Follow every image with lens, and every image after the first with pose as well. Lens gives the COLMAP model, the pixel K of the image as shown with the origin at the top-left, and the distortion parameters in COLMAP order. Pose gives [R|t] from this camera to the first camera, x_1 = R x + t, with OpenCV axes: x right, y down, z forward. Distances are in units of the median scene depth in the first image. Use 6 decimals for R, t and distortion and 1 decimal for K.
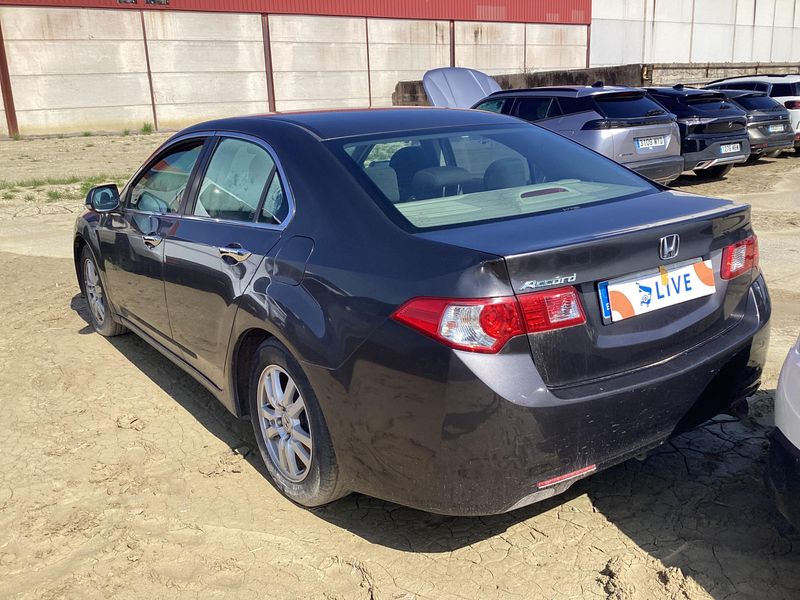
lens RADIAL K [[732.4, 0, 407.9], [0, 732.4, 302.5], [0, 0, 1]] dist [0.003313, 0.000000]
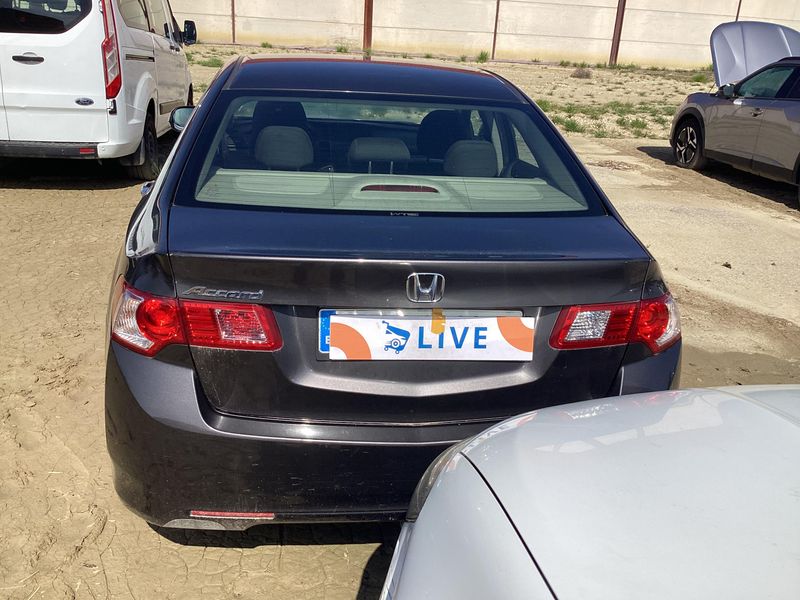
lens RADIAL K [[732.4, 0, 400.7], [0, 732.4, 294.6], [0, 0, 1]] dist [0.003313, 0.000000]
pose [[0.875641, 0.242097, -0.417902, 0.619721], [-0.211010, 0.970107, 0.119864, -0.146431], [0.434428, -0.016776, 0.900550, 0.270478]]
